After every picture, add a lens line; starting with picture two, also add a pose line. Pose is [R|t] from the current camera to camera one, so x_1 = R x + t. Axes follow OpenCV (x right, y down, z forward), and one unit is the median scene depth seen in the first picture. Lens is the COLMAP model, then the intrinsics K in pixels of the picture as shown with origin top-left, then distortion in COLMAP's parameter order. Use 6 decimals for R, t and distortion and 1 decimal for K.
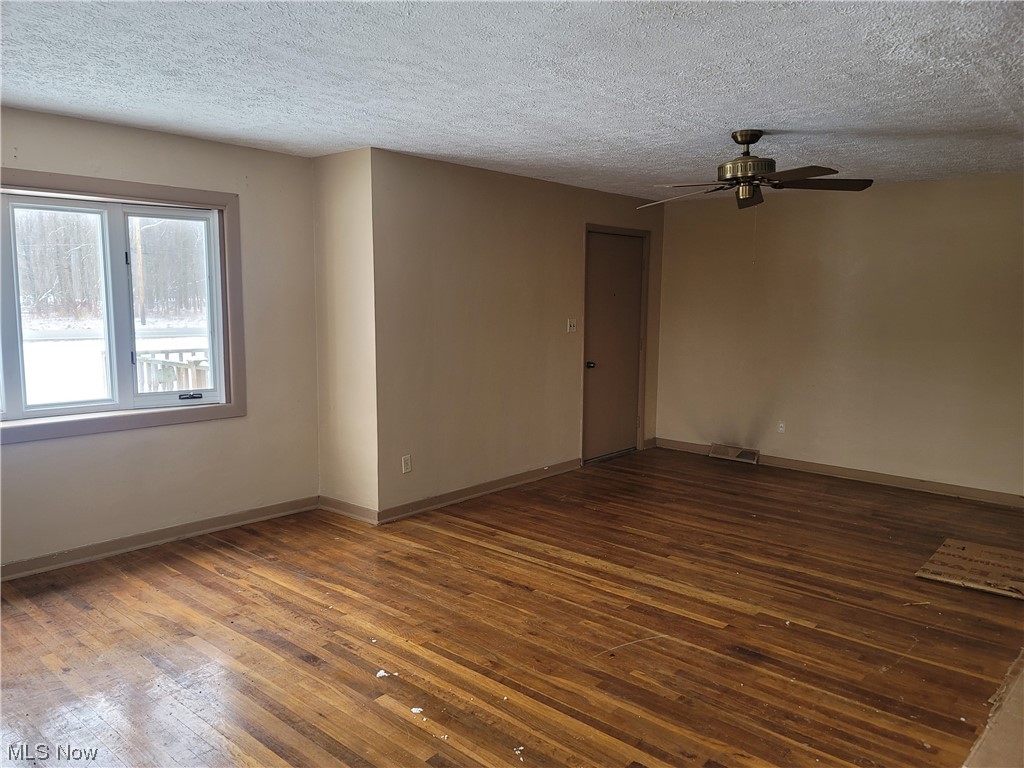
lens RADIAL K [[751.9, 0, 515.6], [0, 751.9, 378.7], [0, 0, 1]] dist [0.076653, -0.054251]
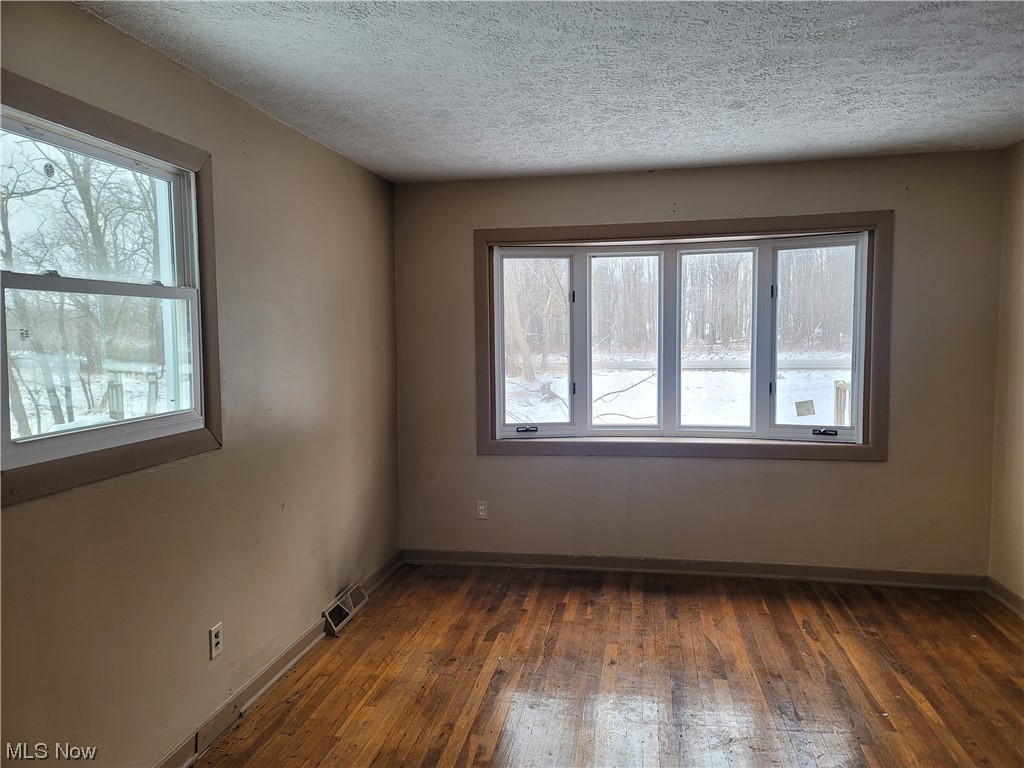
lens RADIAL K [[751.9, 0, 517.4], [0, 751.9, 378.8], [0, 0, 1]] dist [0.076653, -0.054251]
pose [[0.519307, 0.040308, -0.853637, 0.199949], [-0.072578, 0.997358, 0.002941, -0.020558], [0.851500, 0.060428, 0.520861, 0.202634]]
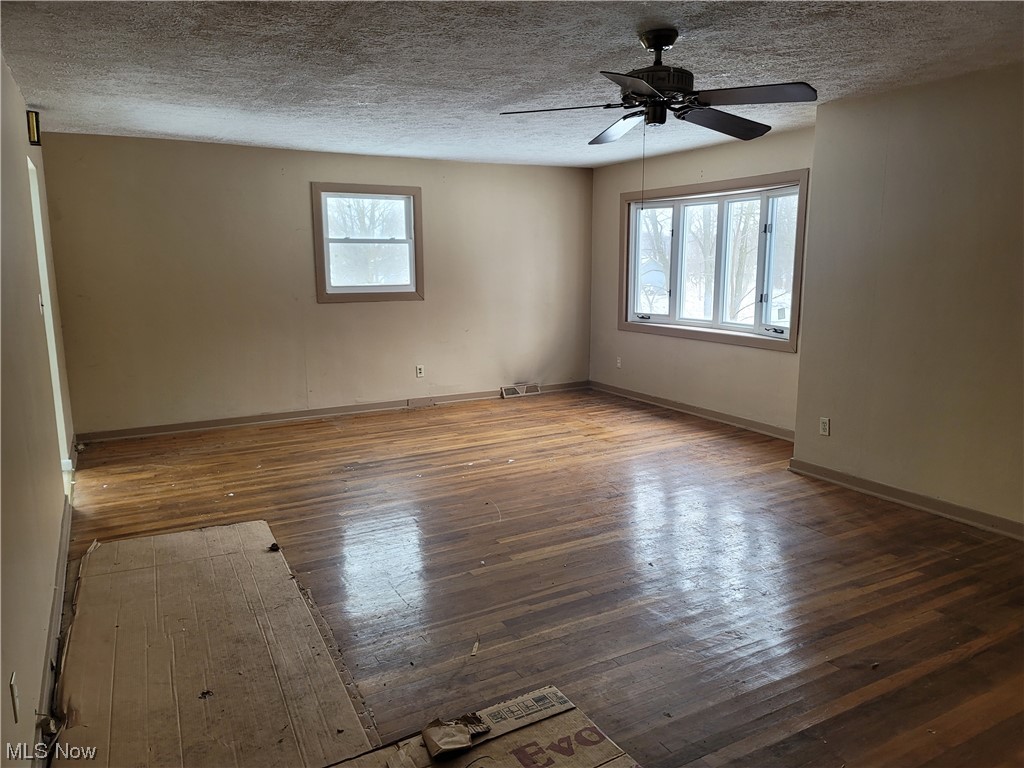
lens RADIAL K [[751.9, 0, 514.5], [0, 751.9, 388.8], [0, 0, 1]] dist [0.076653, -0.054251]
pose [[-0.349031, 0.158748, -0.923567, 1.086287], [-0.094990, 0.974478, 0.203397, -0.116168], [0.932285, 0.158722, -0.325043, 1.142878]]
